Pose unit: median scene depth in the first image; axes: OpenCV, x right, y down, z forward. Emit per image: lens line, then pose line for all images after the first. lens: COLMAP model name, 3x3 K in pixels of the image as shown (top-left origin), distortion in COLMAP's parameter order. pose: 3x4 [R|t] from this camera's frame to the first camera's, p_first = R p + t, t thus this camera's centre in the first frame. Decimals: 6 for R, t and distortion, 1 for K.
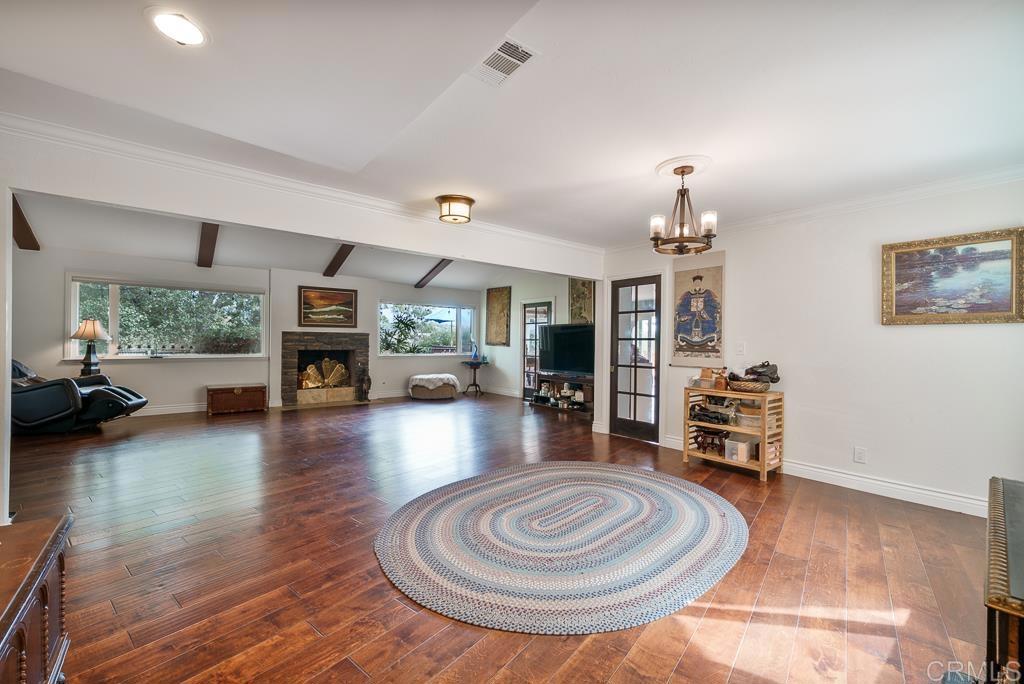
lens RADIAL K [[423.8, 0, 510.7], [0, 423.8, 342.8], [0, 0, 1]] dist [0.000187, -0.000148]
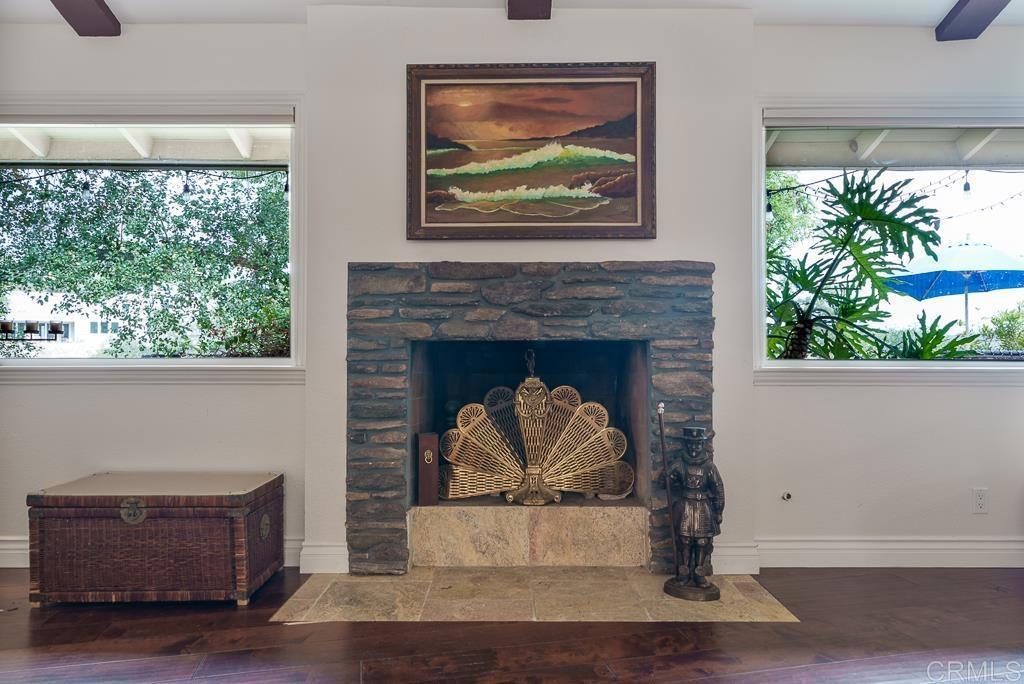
lens RADIAL K [[648.3, 0, 494.5], [0, 648.3, 353.2], [0, 0, 1]] dist [-0.000765, 0.001999]
pose [[0.777750, -0.013901, -0.628420, -0.234615], [0.006126, 0.999876, -0.014536, 0.029594], [0.628544, 0.007455, 0.777739, 0.738786]]
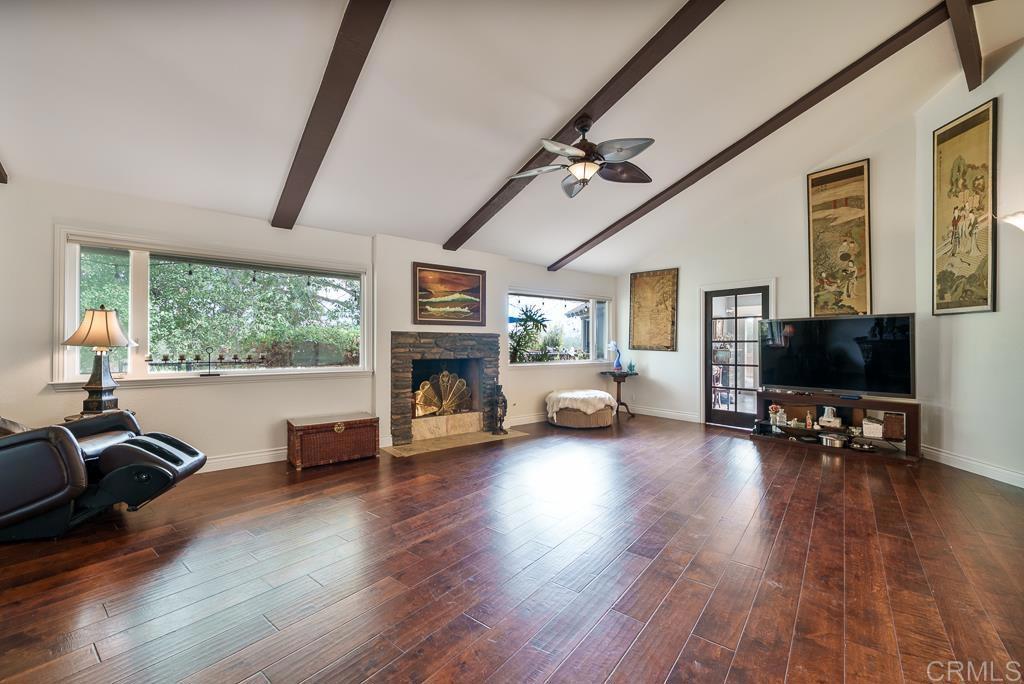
lens RADIAL K [[423.8, 0, 513.0], [0, 423.8, 344.2], [0, 0, 1]] dist [0.000187, -0.000148]
pose [[0.999965, -0.007706, 0.003144, -0.341948], [0.007721, 0.999959, -0.004659, -0.002471], [-0.003108, 0.004684, 0.999984, 0.334767]]
